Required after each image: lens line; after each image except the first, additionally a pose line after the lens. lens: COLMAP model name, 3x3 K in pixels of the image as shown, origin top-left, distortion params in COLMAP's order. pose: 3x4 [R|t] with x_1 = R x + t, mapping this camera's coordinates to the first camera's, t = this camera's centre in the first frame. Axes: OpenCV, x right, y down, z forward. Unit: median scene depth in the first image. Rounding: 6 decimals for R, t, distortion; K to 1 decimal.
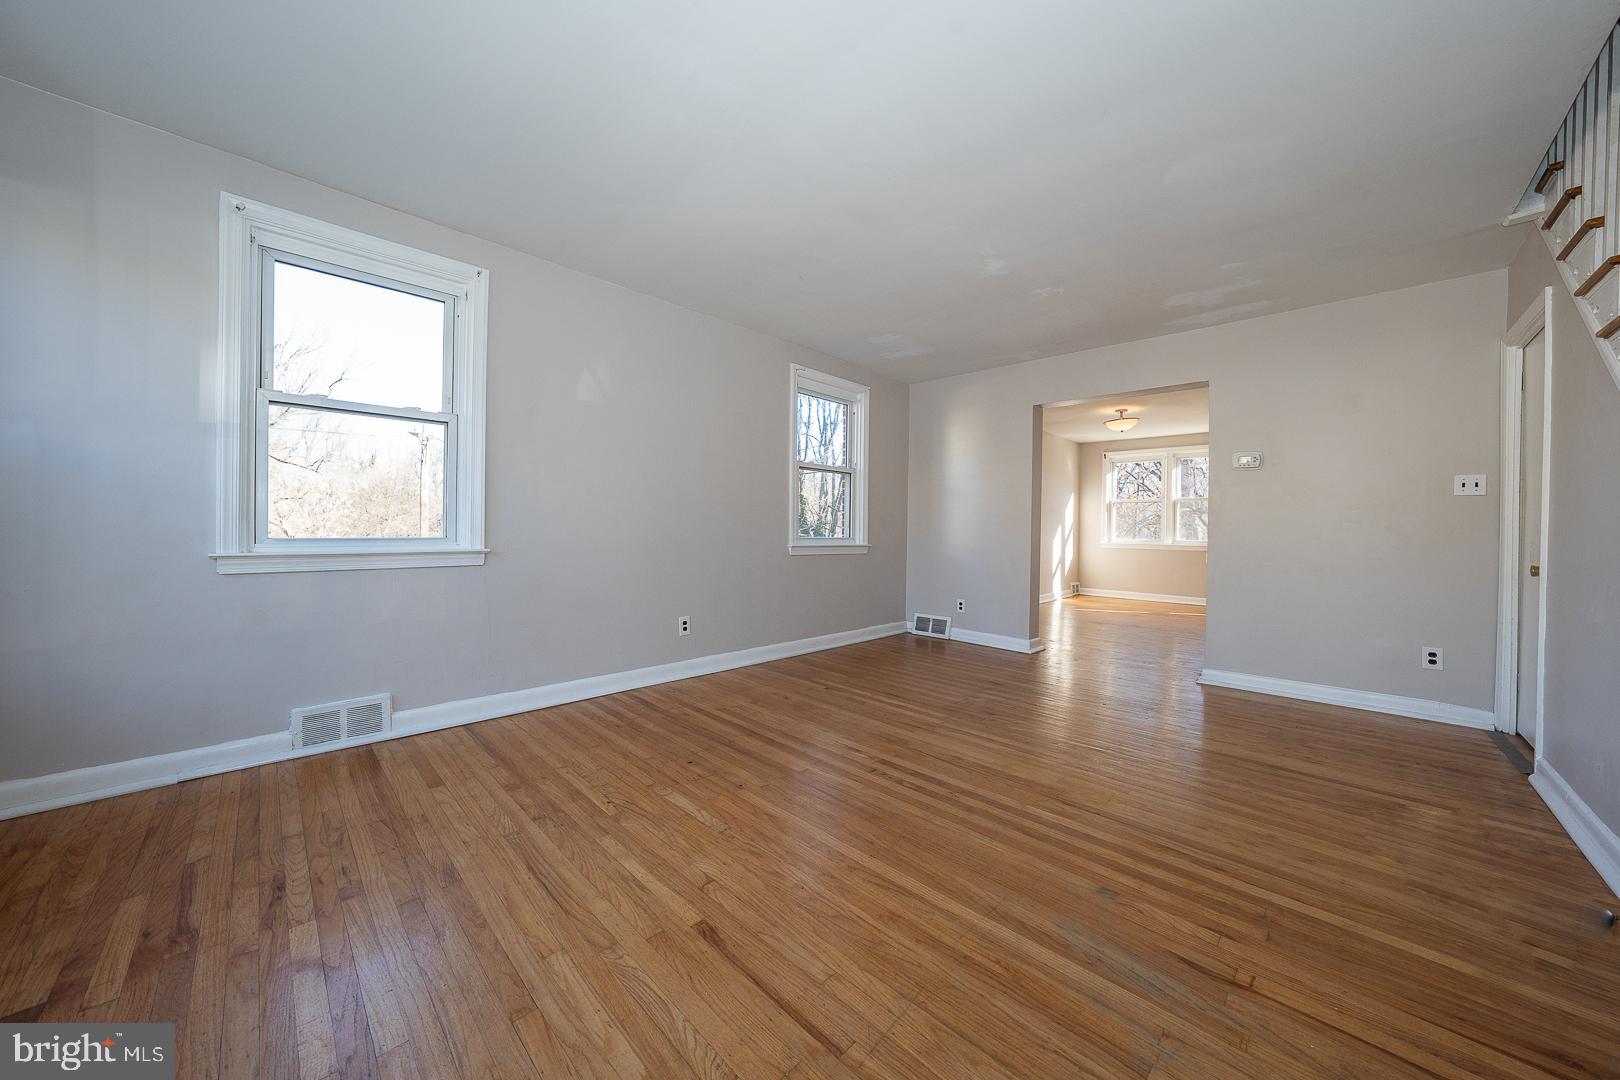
lens RADIAL K [[558.1, 0, 811.7], [0, 558.1, 534.0], [0, 0, 1]] dist [-0.032124, 0.007245]
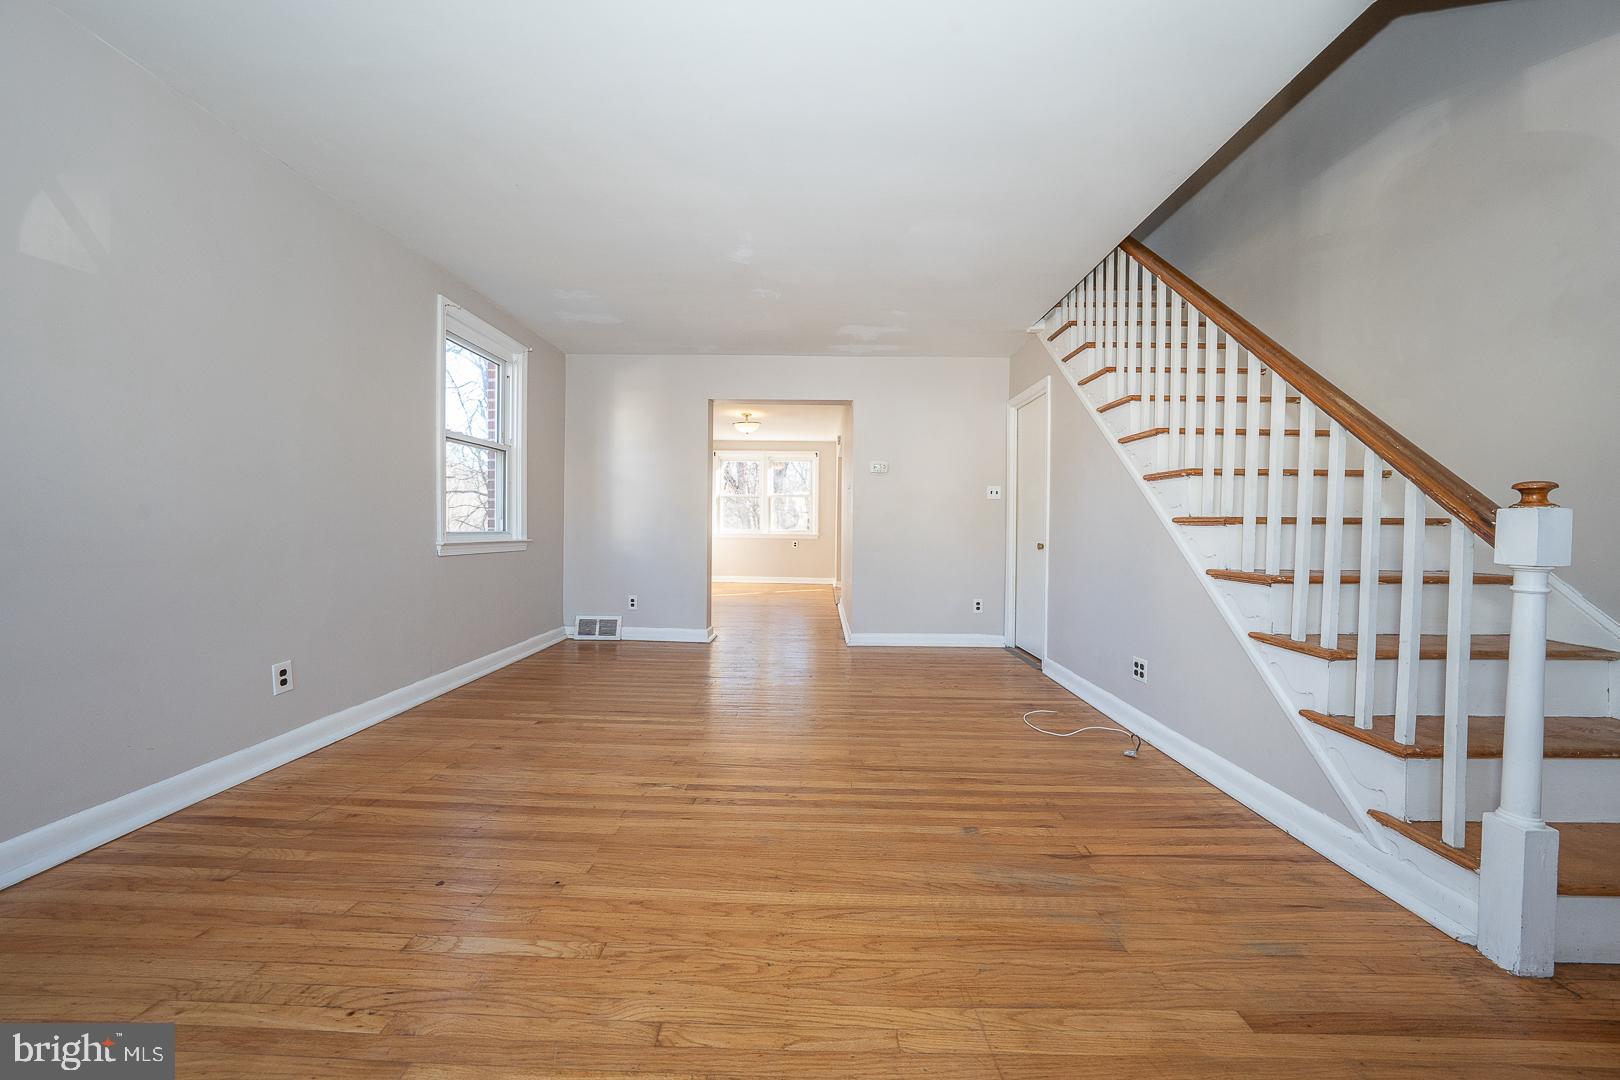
lens RADIAL K [[558.1, 0, 811.7], [0, 558.1, 534.0], [0, 0, 1]] dist [-0.032124, 0.007245]
pose [[0.725812, -0.015805, 0.687712, -0.261380], [0.004989, 0.999831, 0.017712, -0.002532], [-0.687875, -0.009424, 0.725768, 0.191740]]
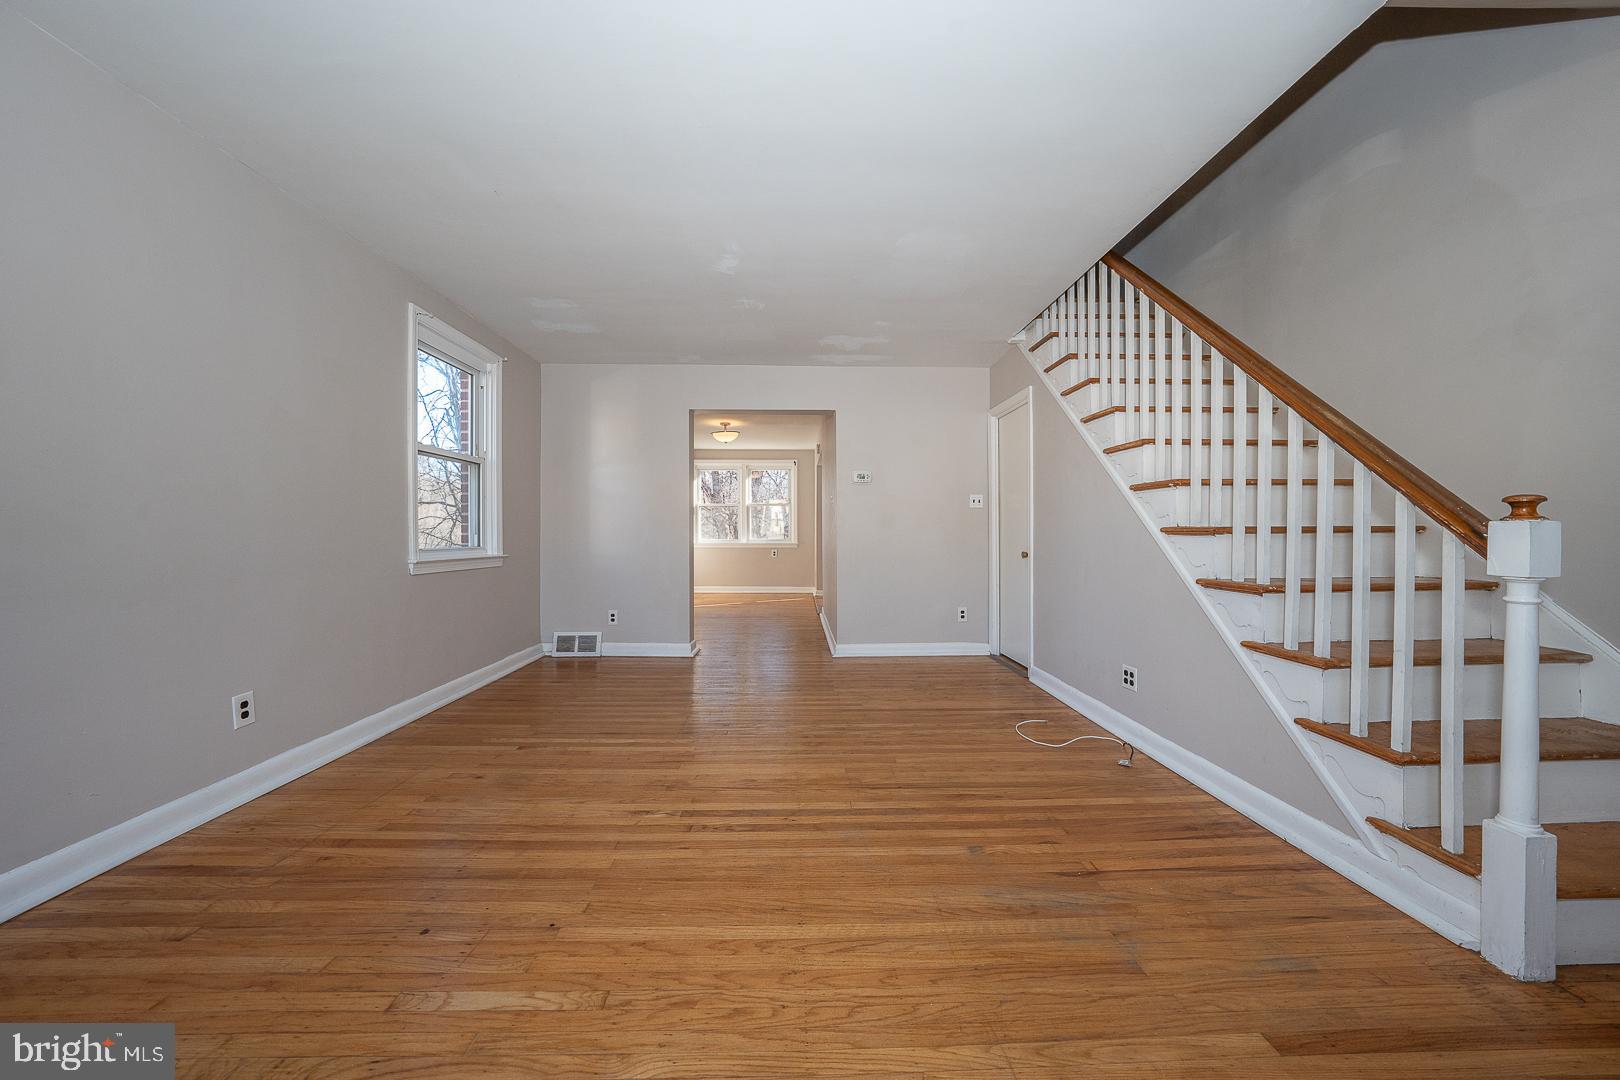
lens RADIAL K [[558.1, 0, 811.7], [0, 558.1, 534.0], [0, 0, 1]] dist [-0.032124, 0.007245]
pose [[0.693654, -0.016249, 0.720125, -0.269858], [0.017096, 0.999835, 0.006093, -0.013610], [-0.720106, 0.008085, 0.693817, 0.219585]]
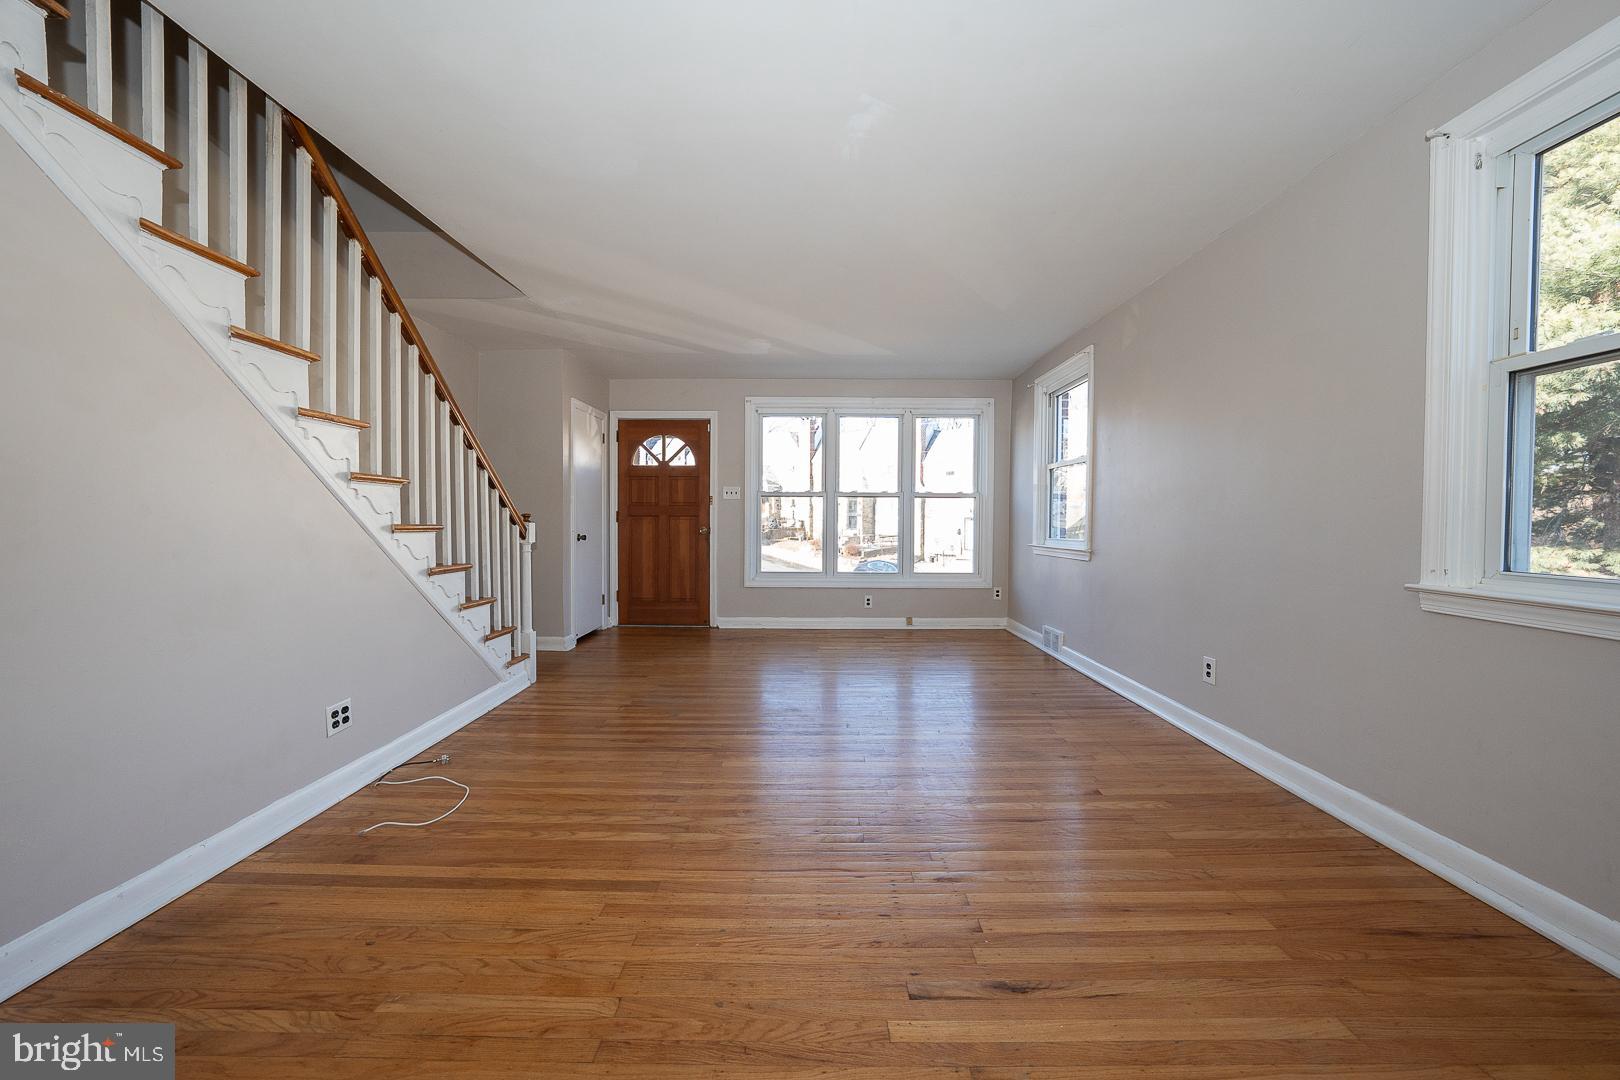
lens RADIAL K [[558.1, 0, 811.7], [0, 558.1, 534.0], [0, 0, 1]] dist [-0.032124, 0.007245]
pose [[-0.716015, 0.001398, -0.698084, 0.799117], [-0.019504, 0.999568, 0.022007, -0.025469], [0.697813, 0.029373, -0.715678, 1.397313]]
